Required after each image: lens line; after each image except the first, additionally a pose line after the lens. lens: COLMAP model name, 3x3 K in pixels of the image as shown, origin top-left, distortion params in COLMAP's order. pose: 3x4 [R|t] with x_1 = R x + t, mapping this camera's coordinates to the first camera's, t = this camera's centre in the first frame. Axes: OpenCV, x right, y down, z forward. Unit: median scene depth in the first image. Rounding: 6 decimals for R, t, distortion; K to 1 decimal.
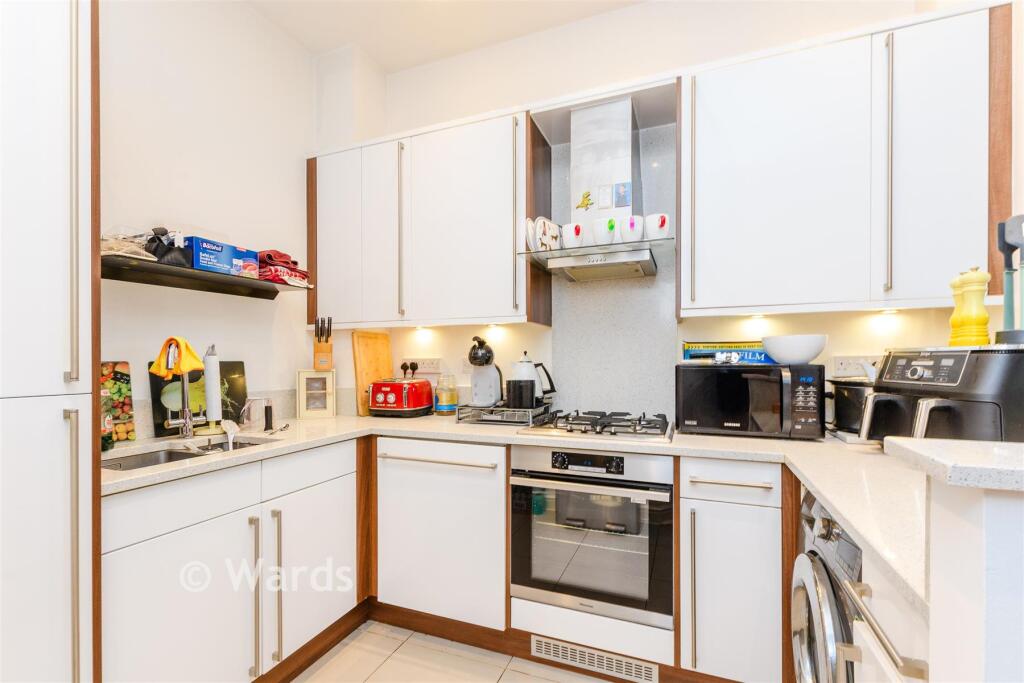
lens RADIAL K [[450.5, 0, 511.5], [0, 450.5, 352.8], [0, 0, 1]] dist [-0.000283, 0.000038]
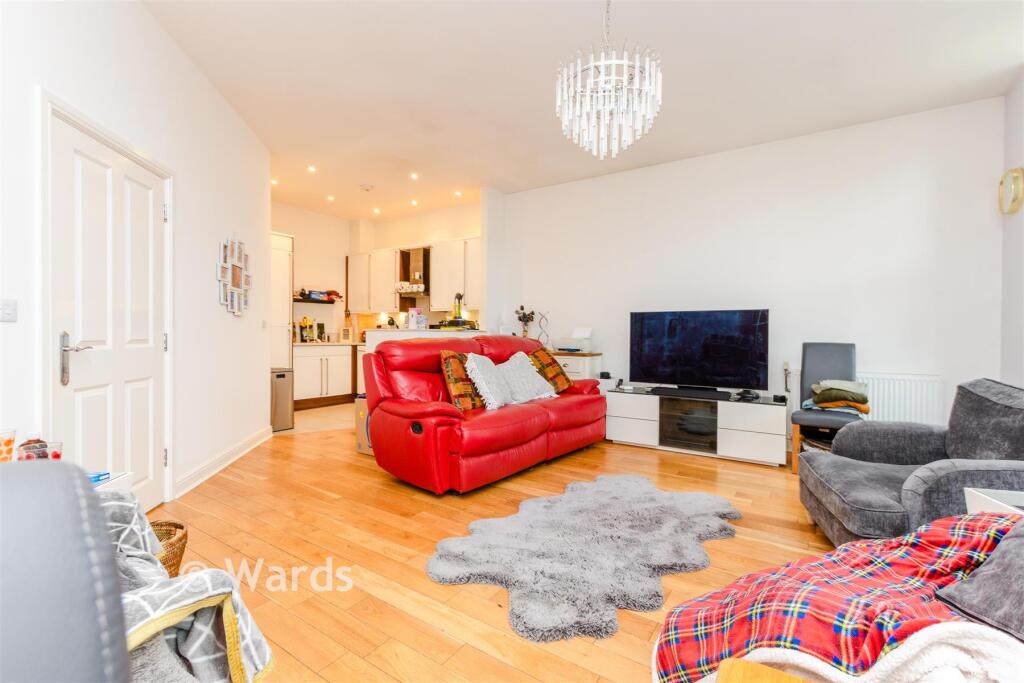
lens RADIAL K [[453.1, 0, 512.0], [0, 453.1, 341.5], [0, 0, 1]] dist [-0.000360, -0.000027]
pose [[0.976370, 0.022293, -0.214953, 1.621047], [-0.019283, 0.999685, 0.016087, 0.079035], [0.215243, -0.011562, 0.976492, -2.152419]]
